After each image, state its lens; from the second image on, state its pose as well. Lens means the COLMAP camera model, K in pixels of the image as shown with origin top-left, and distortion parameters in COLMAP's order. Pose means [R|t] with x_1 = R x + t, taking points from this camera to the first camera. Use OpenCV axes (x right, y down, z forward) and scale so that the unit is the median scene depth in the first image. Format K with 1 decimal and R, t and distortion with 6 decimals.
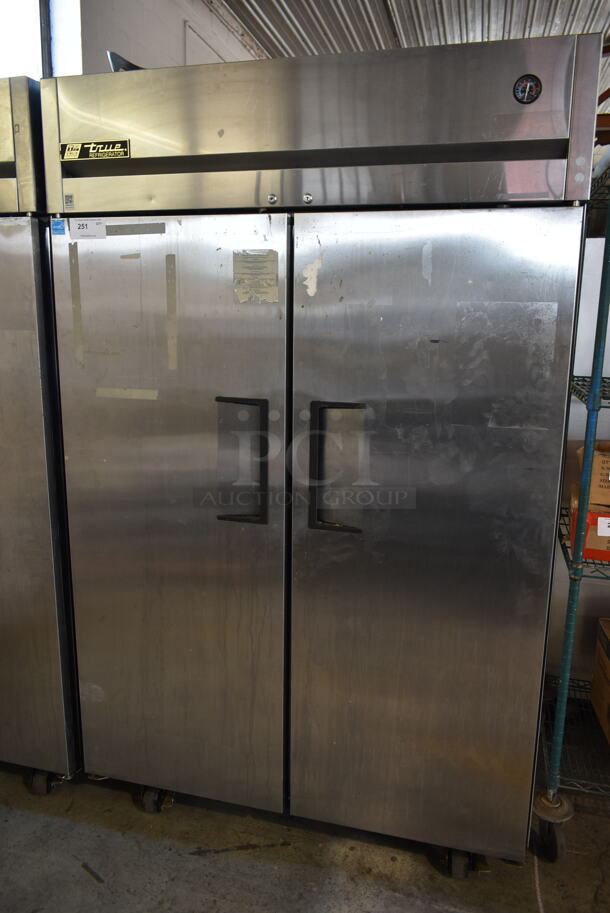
lens RADIAL K [[696.2, 0, 299.3], [0, 696.2, 457.9], [0, 0, 1]] dist [-0.027794, 0.016021]
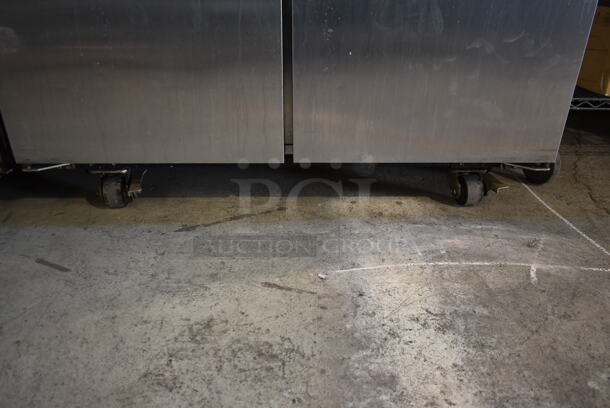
lens RADIAL K [[465.2, 0, 306.8], [0, 465.2, 203.6], [0, 0, 1]] dist [-0.027794, 0.016021]
pose [[0.958011, -0.134090, 0.253447, -0.133245], [0.061317, 0.959274, 0.275743, 0.366802], [-0.280099, -0.248624, 0.927216, 0.411103]]
